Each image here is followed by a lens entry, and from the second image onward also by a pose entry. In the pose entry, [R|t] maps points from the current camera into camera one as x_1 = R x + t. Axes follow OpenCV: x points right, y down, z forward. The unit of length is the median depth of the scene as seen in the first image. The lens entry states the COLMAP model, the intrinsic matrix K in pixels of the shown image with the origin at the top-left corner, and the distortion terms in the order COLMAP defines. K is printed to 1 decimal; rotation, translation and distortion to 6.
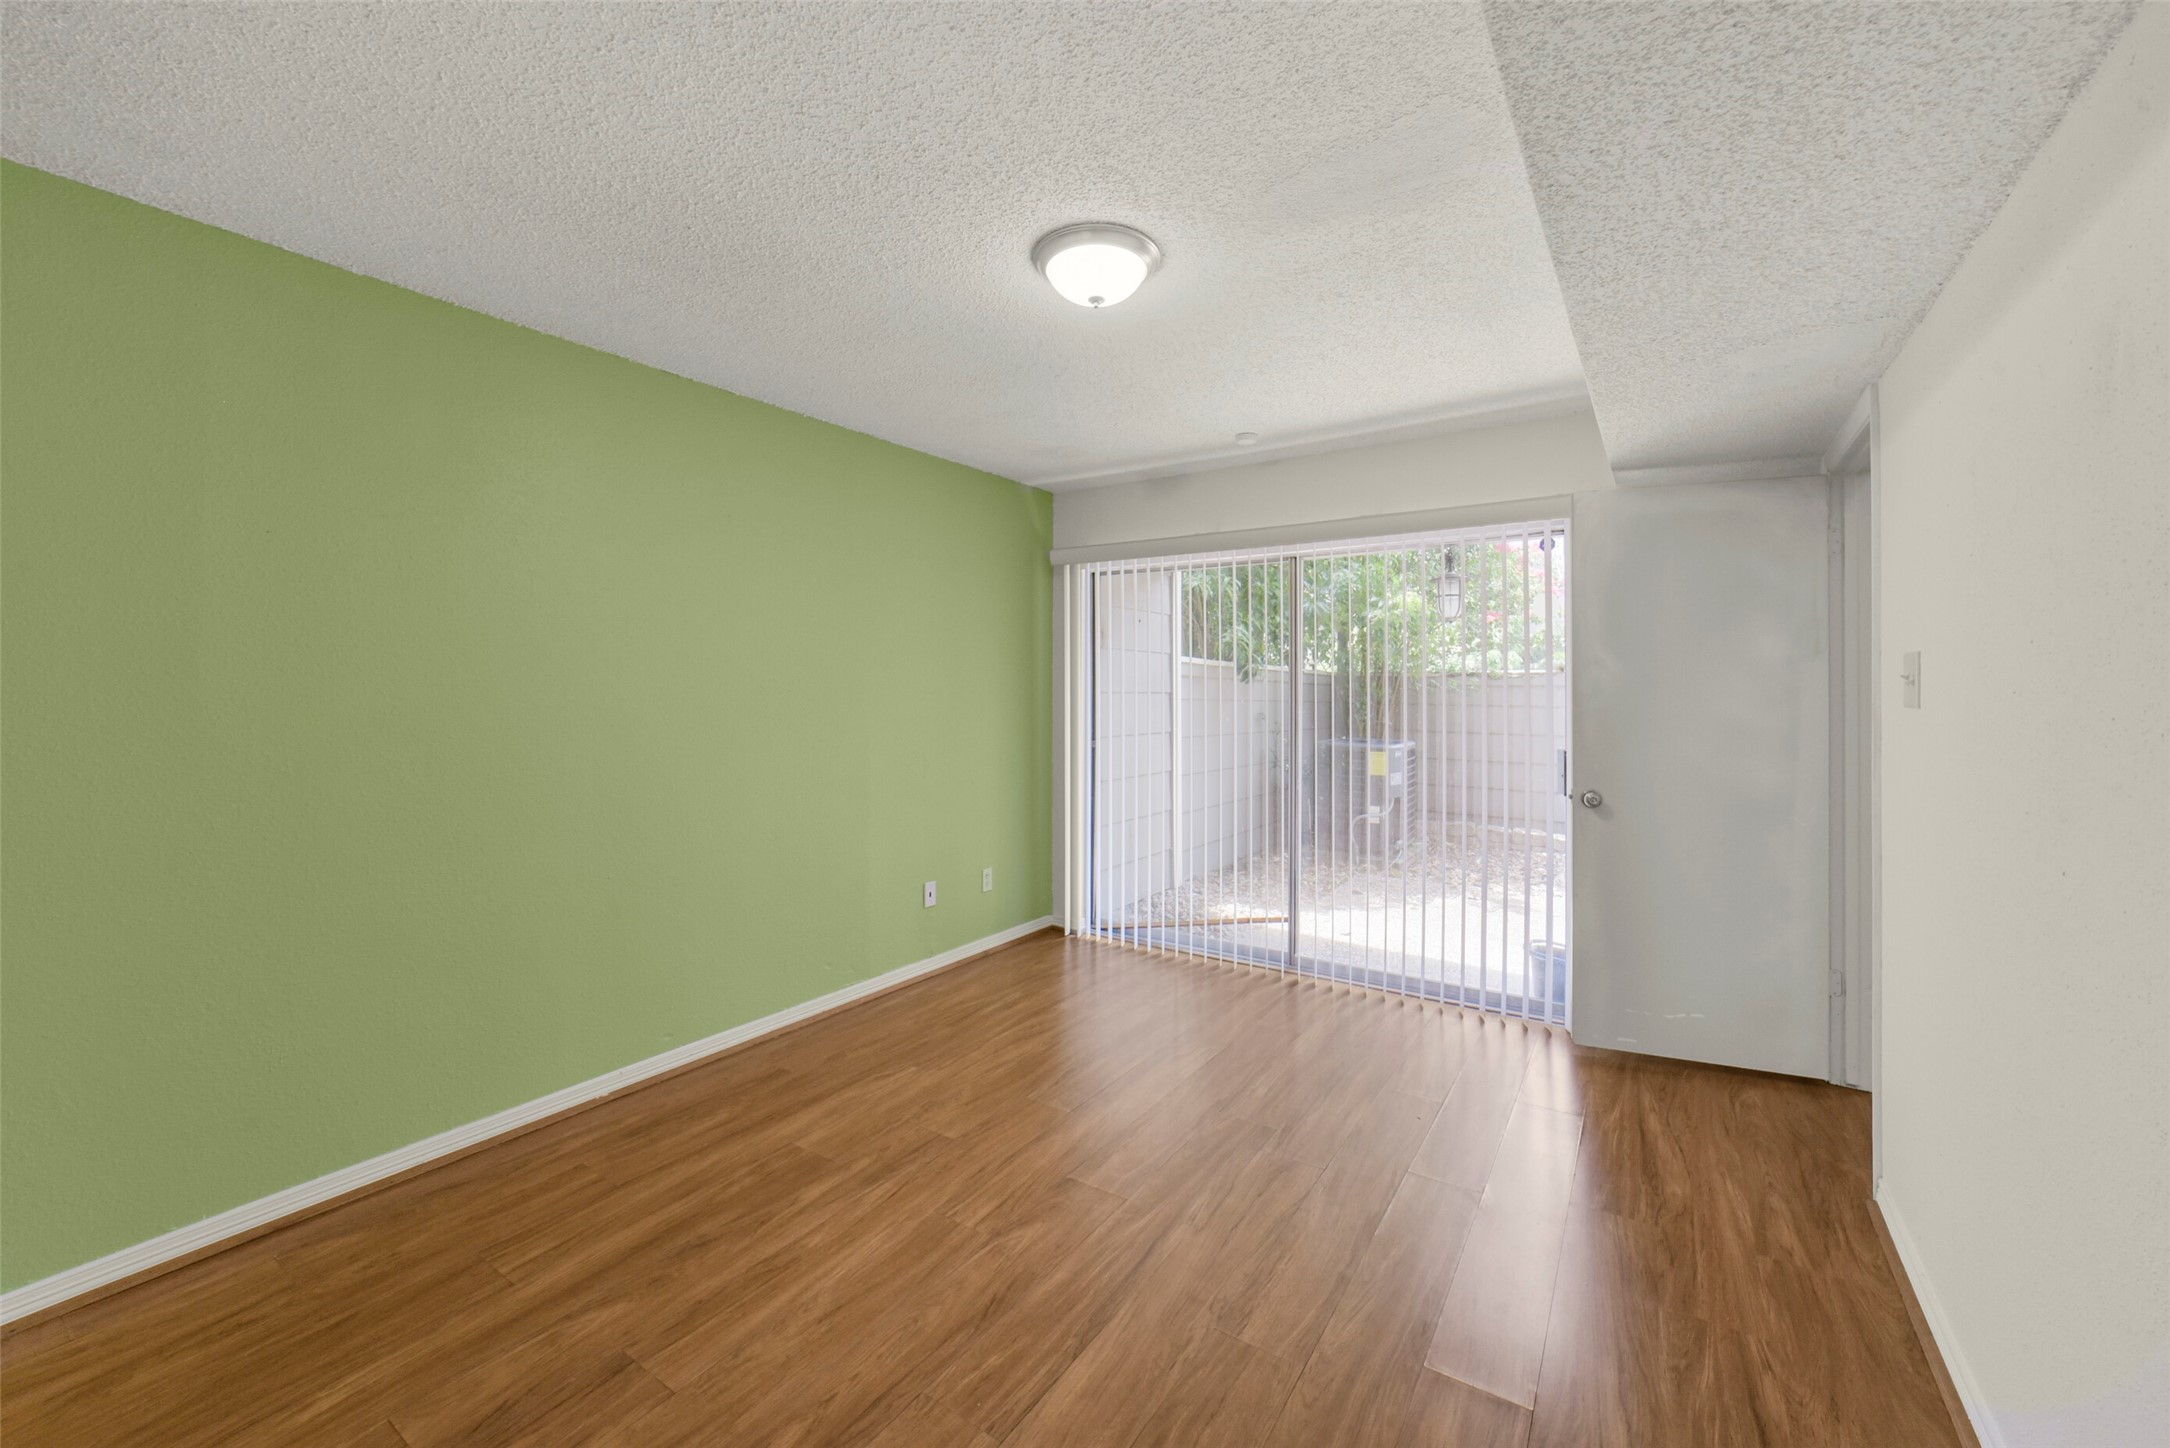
lens RADIAL K [[871.0, 0, 1092.5], [0, 871.0, 711.6], [0, 0, 1]] dist [-0.034950, 0.008347]
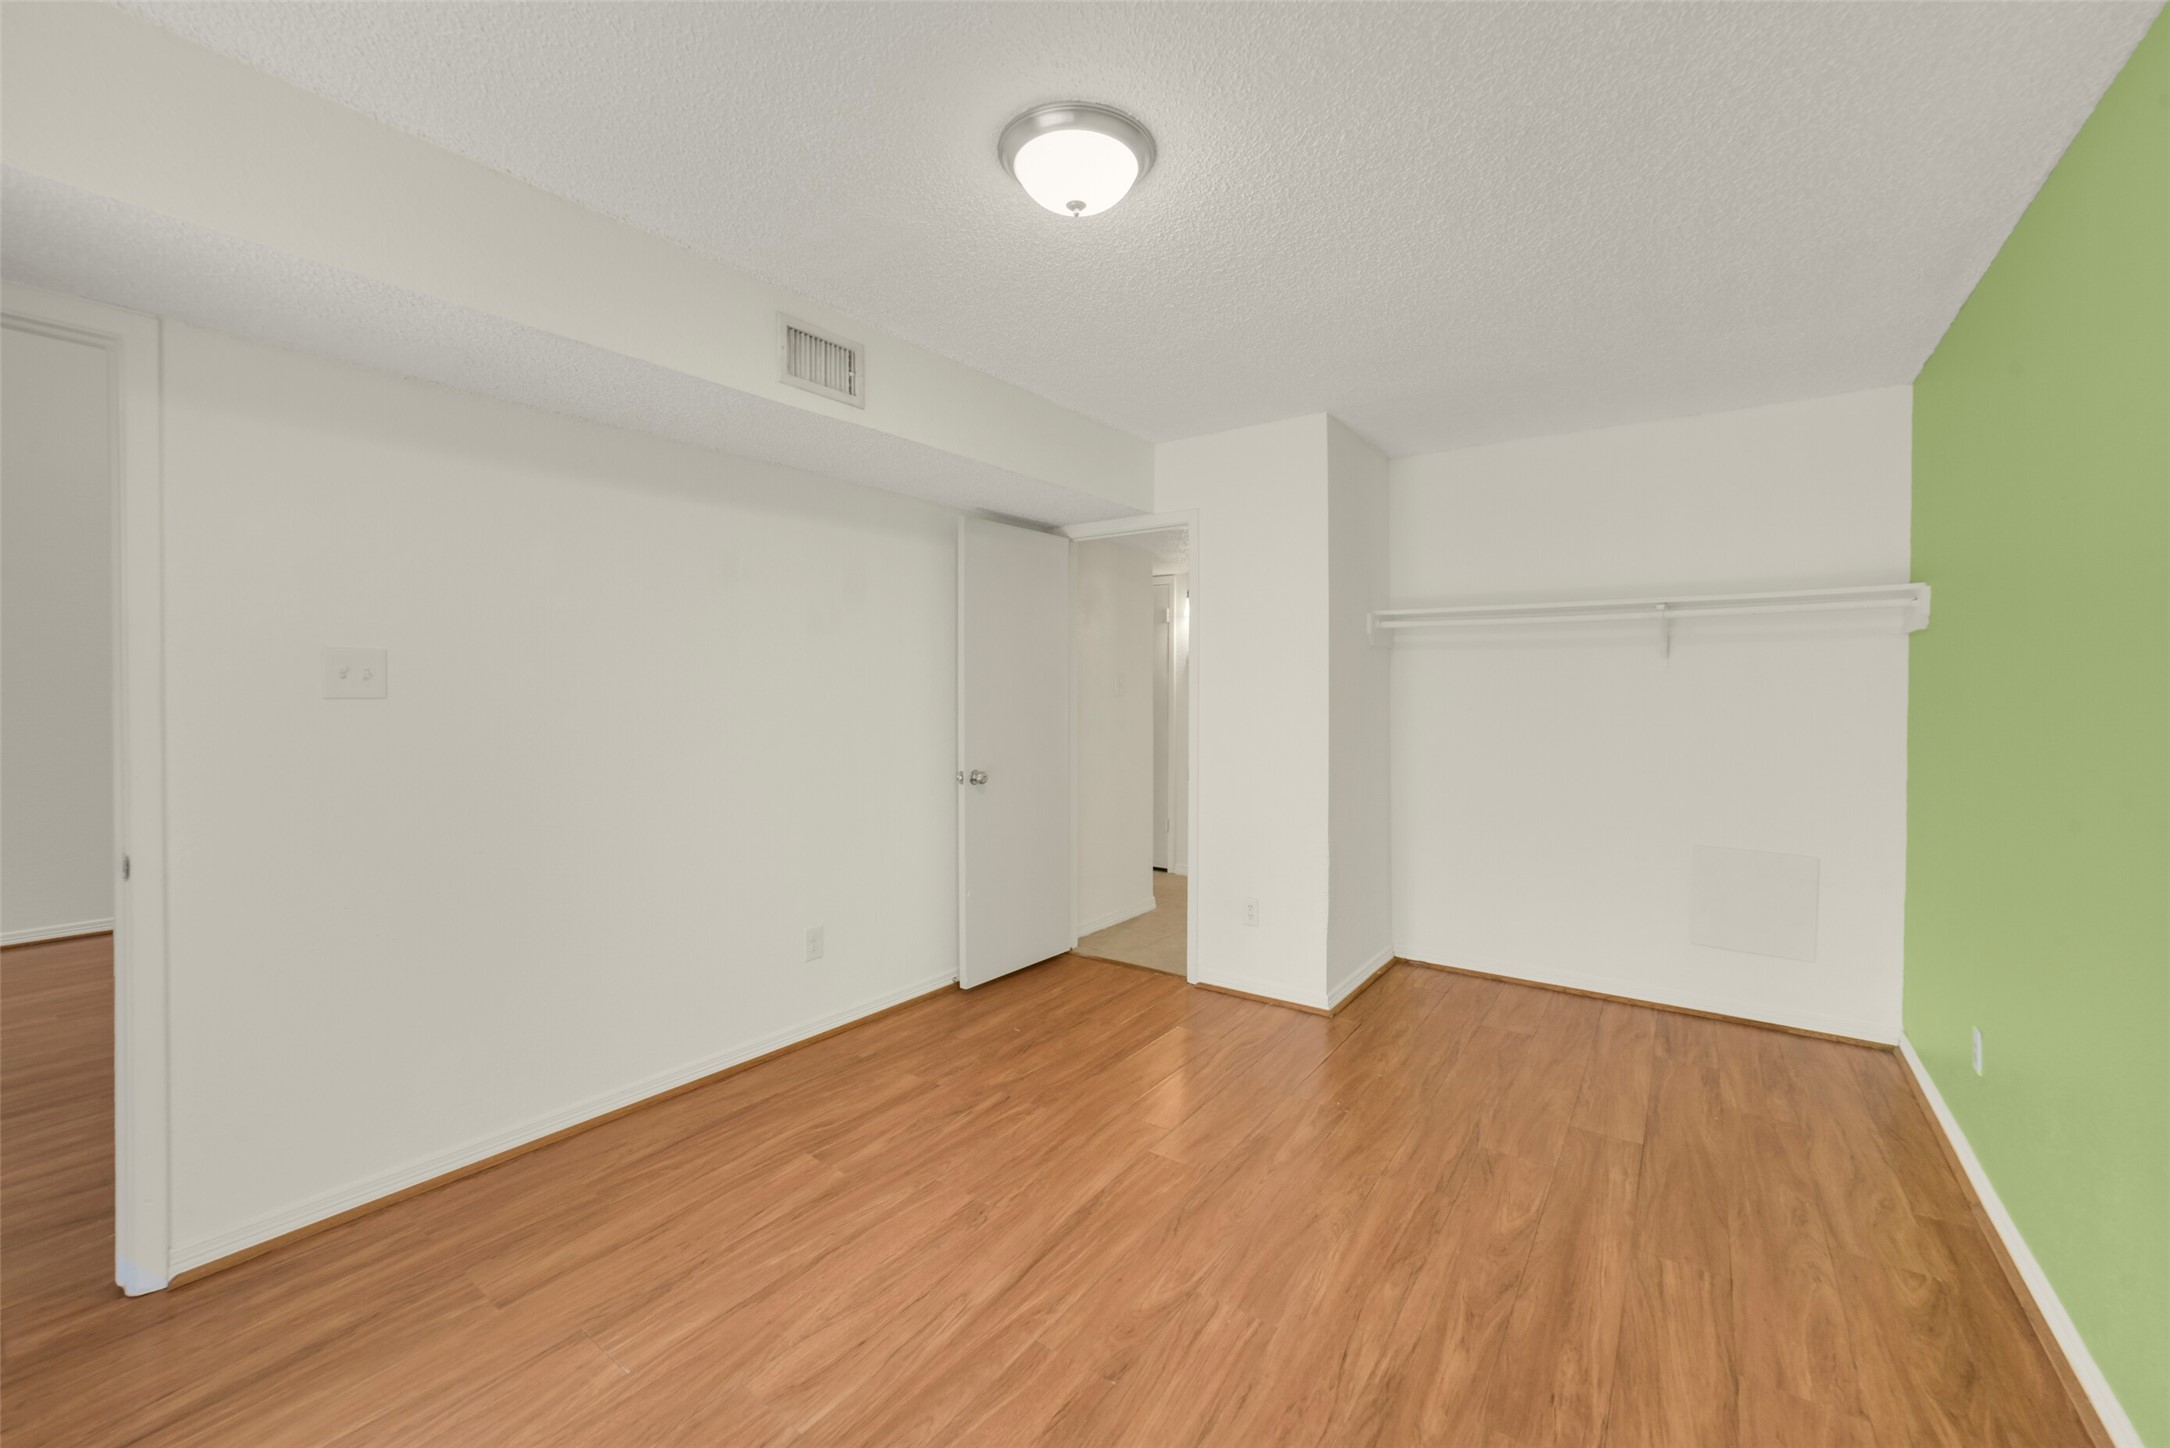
lens RADIAL K [[871.0, 0, 1092.5], [0, 871.0, 711.6], [0, 0, 1]] dist [-0.034950, 0.008347]
pose [[-0.999480, -0.002336, 0.032160, -0.037734], [-0.000766, 0.998811, 0.048751, -0.041800], [-0.032235, 0.048701, -0.998293, 1.902920]]
